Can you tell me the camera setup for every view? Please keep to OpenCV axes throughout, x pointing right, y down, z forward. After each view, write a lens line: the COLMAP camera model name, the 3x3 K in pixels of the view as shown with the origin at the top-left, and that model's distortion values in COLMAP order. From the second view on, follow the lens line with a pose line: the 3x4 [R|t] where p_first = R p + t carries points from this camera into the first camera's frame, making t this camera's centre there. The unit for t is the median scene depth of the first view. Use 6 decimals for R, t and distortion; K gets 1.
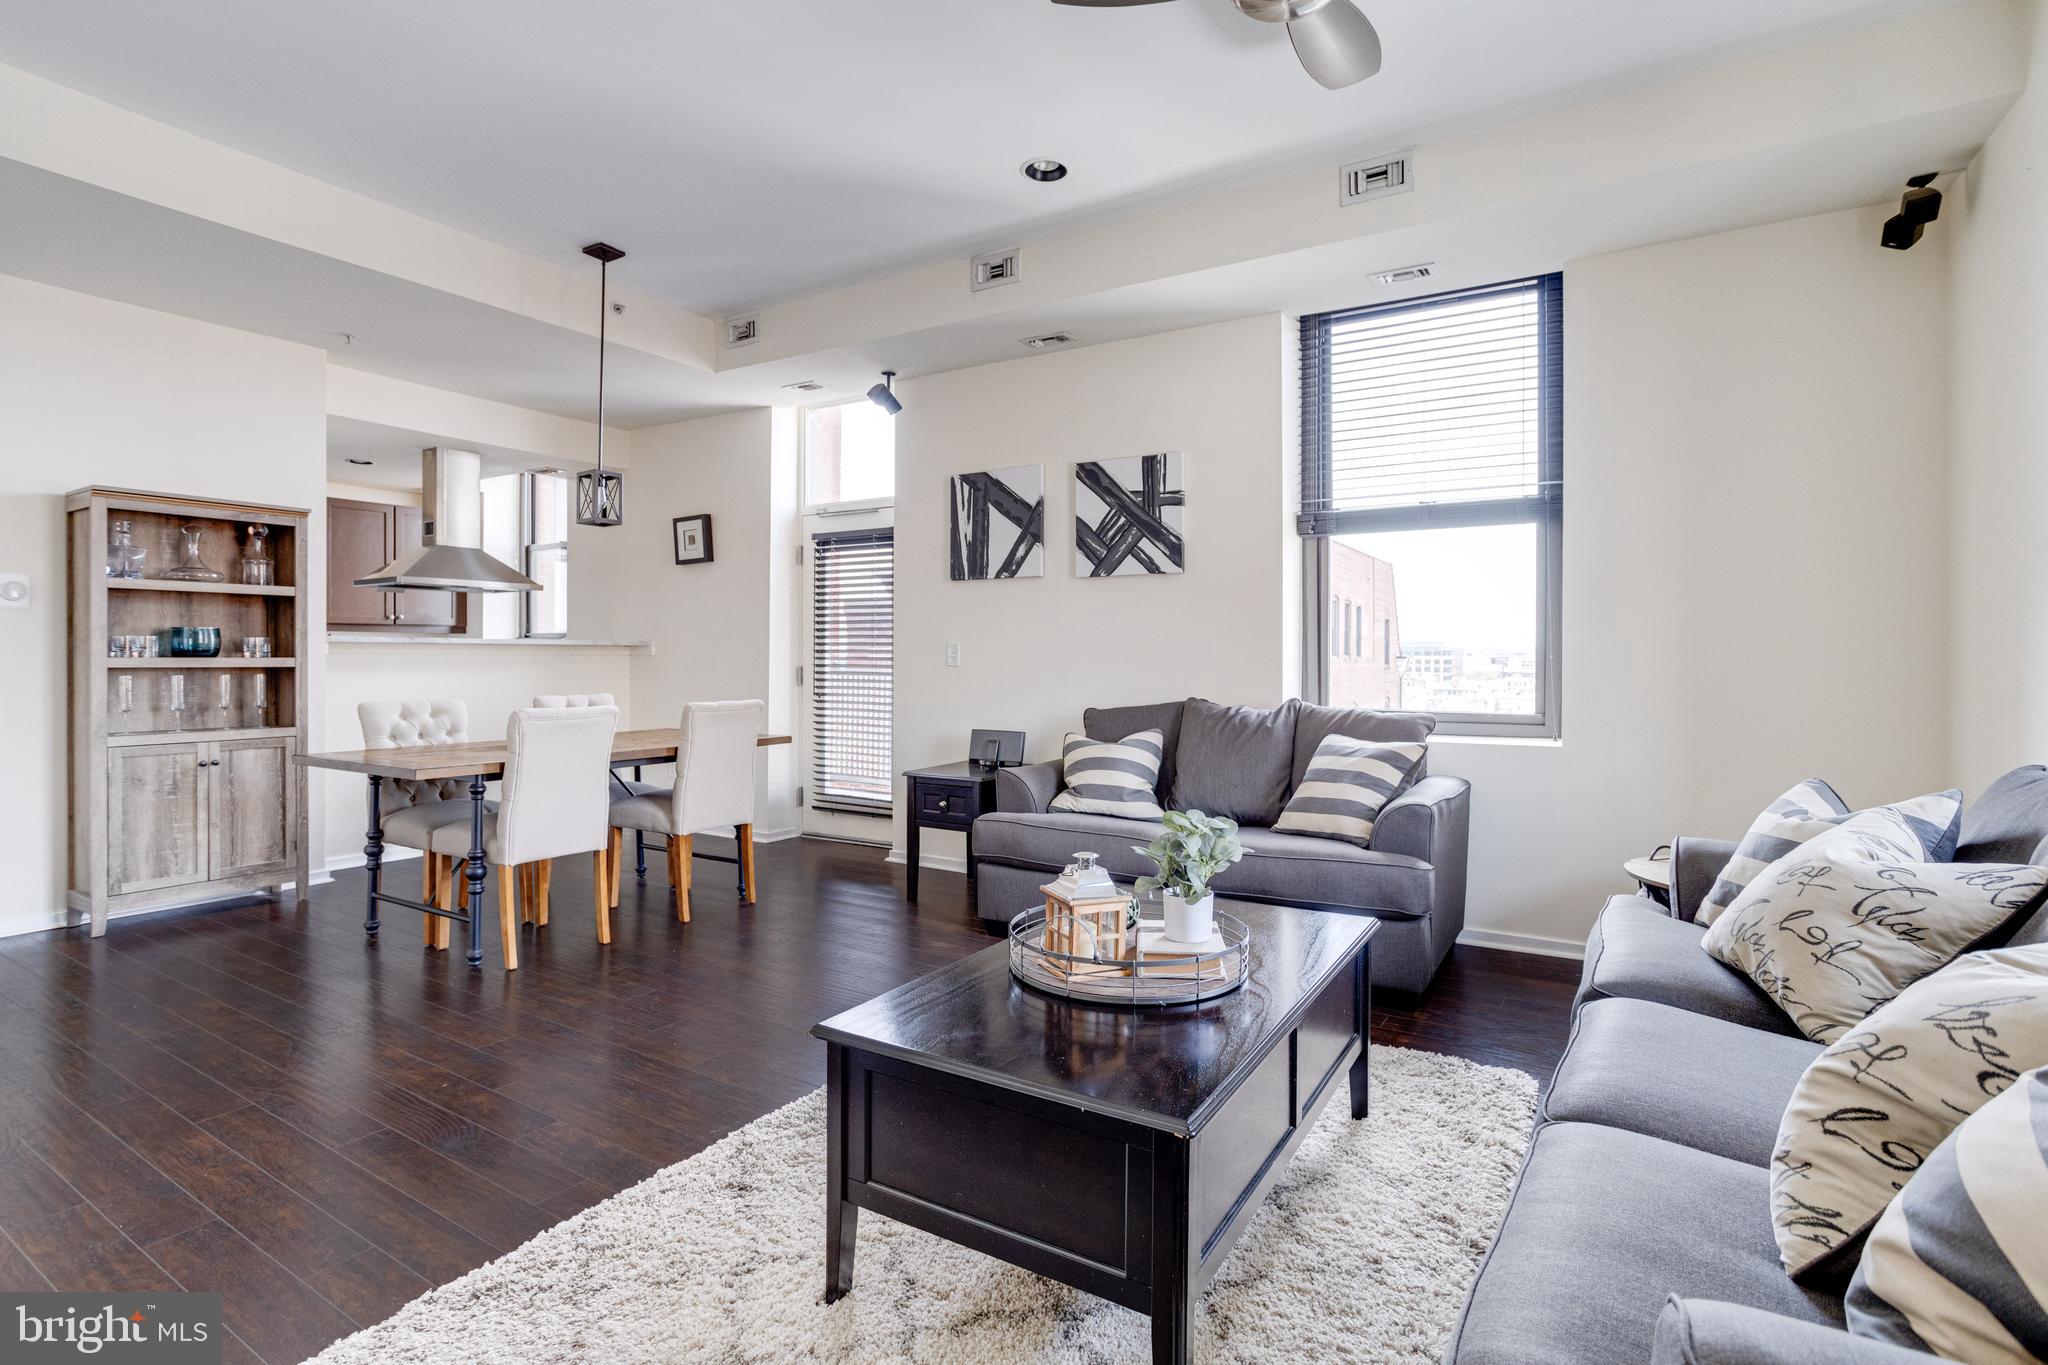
lens RADIAL K [[994.6, 0, 1018.7], [0, 994.6, 659.1], [0, 0, 1]] dist [-0.041317, 0.021273]
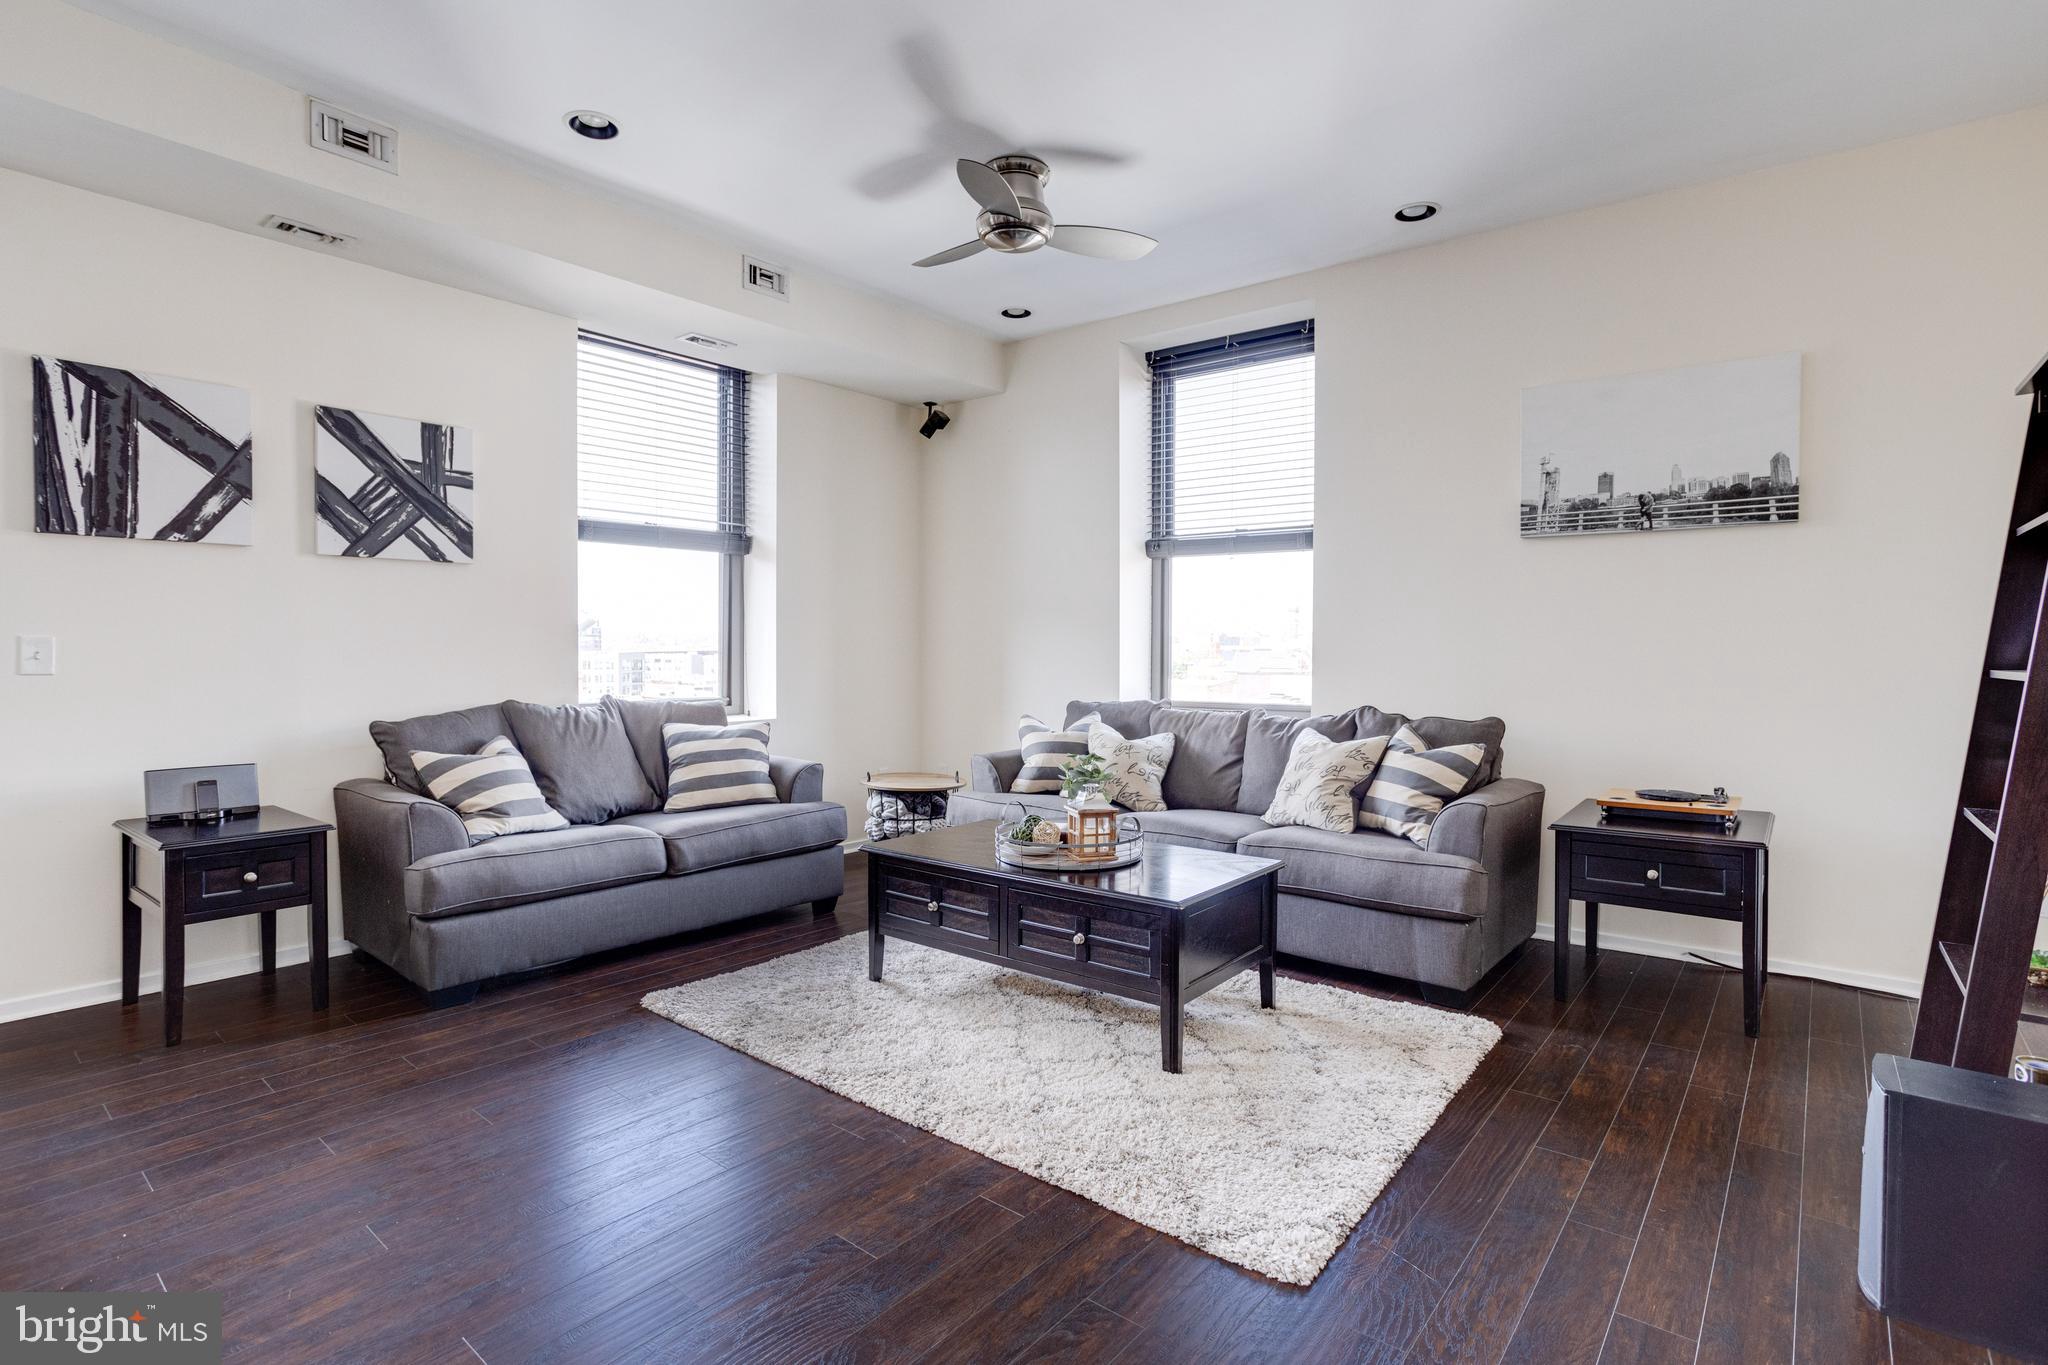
lens RADIAL K [[994.6, 0, 1011.3], [0, 994.6, 674.5], [0, 0, 1]] dist [-0.041317, 0.021273]
pose [[0.130815, -0.028632, 0.990993, -0.656060], [-0.002278, 0.999572, 0.029181, -0.013481], [-0.991404, -0.006074, 0.130693, 0.392097]]
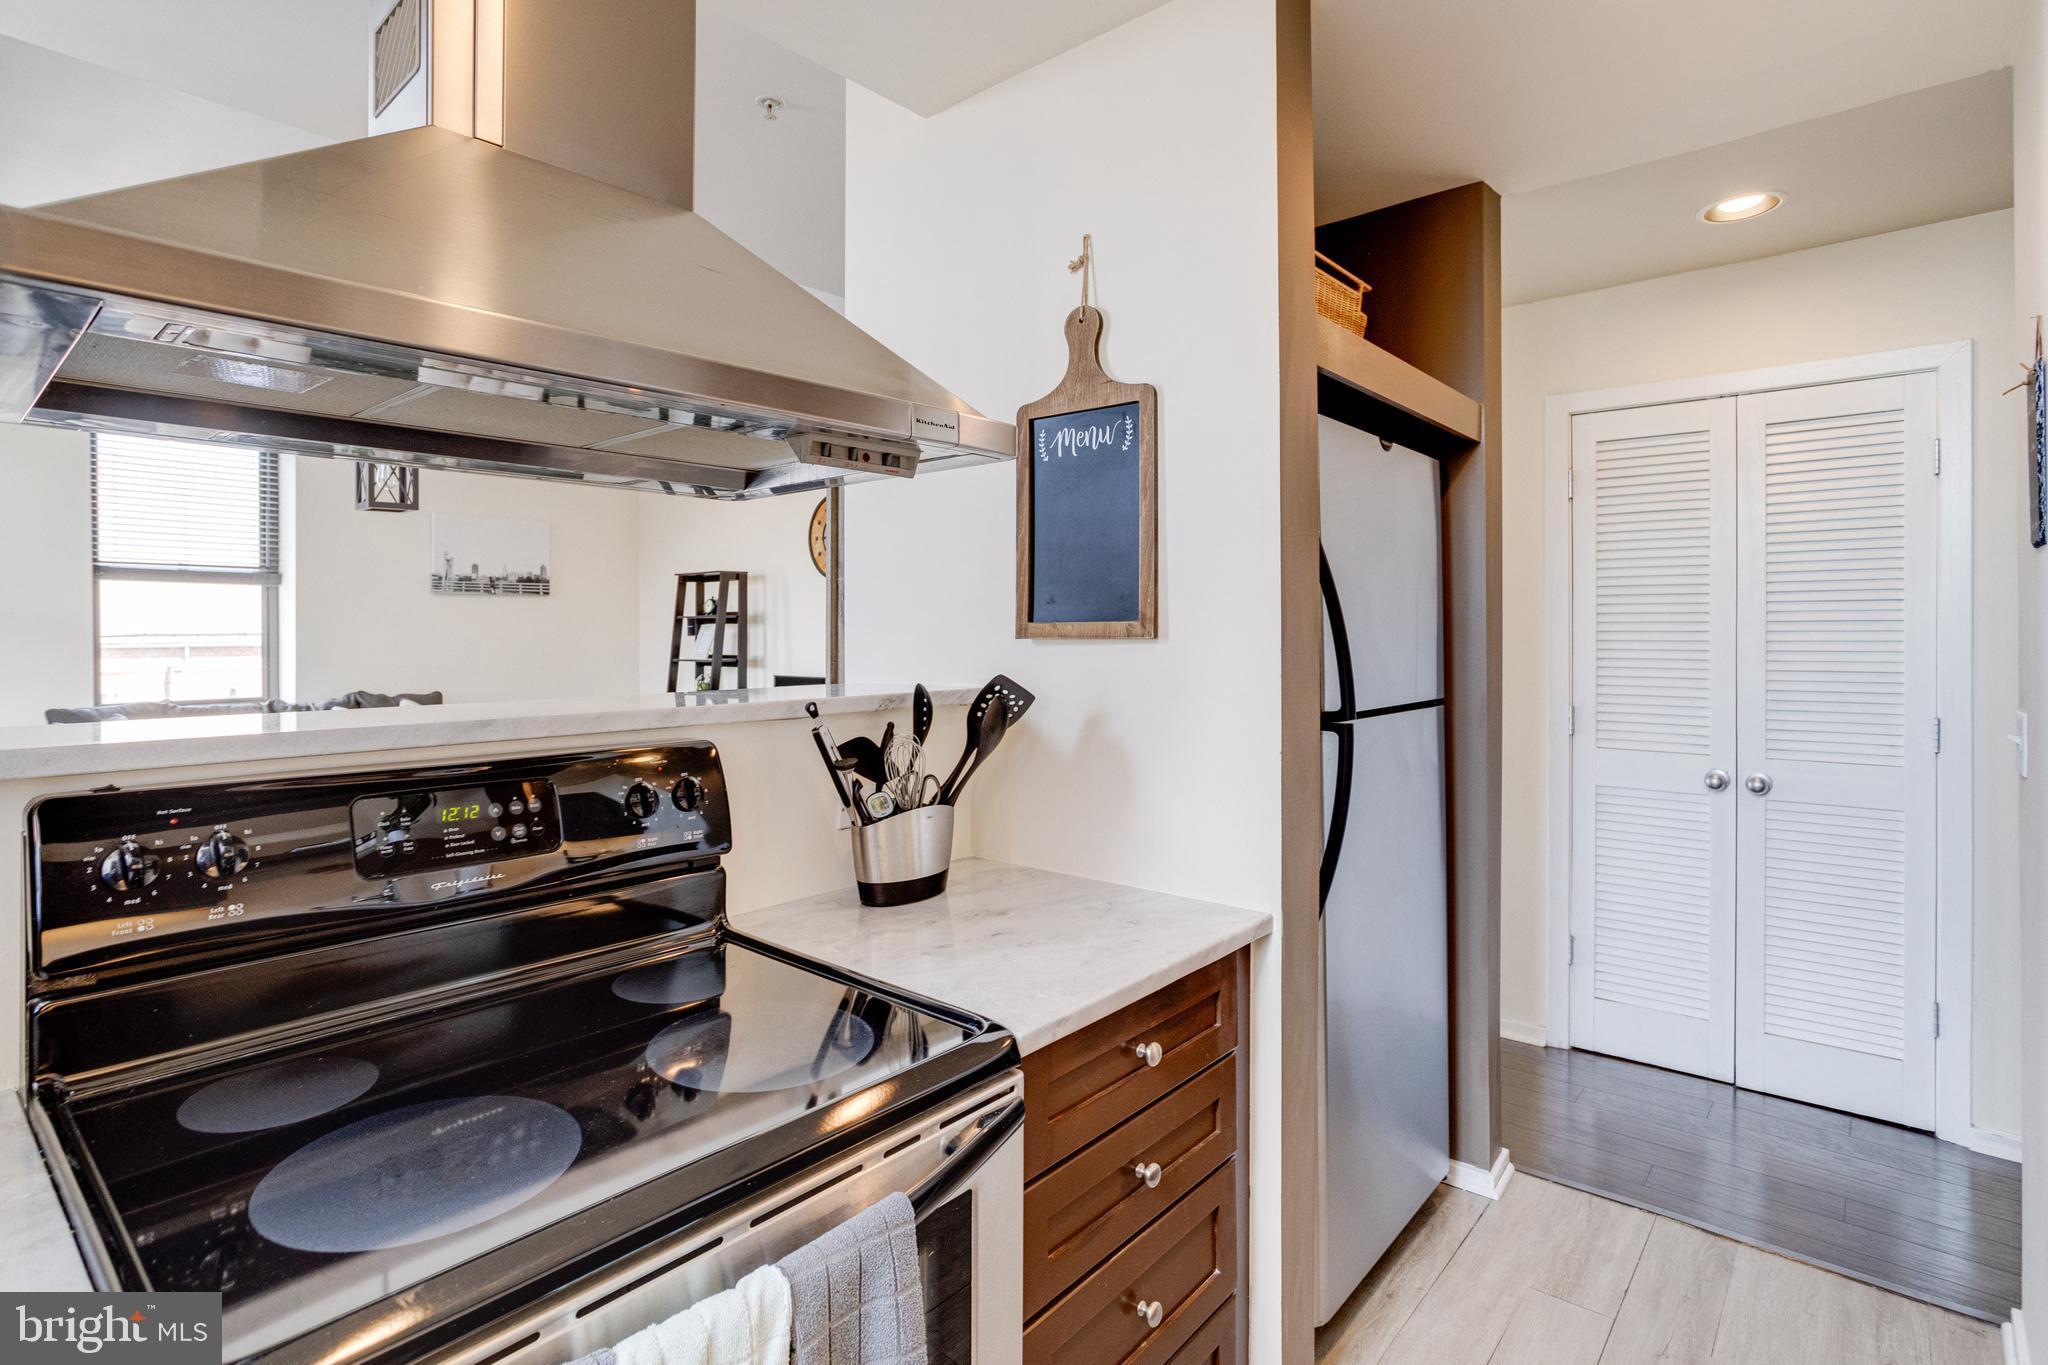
lens RADIAL K [[1022.9, 0, 1015.6], [0, 1022.9, 644.6], [0, 0, 1]] dist [-0.034818, 0.014344]
pose [[-0.988293, -0.004101, 0.152510, -0.917629], [-0.001588, 0.999861, 0.016596, -0.054366], [-0.152557, 0.016159, -0.988163, 1.534667]]
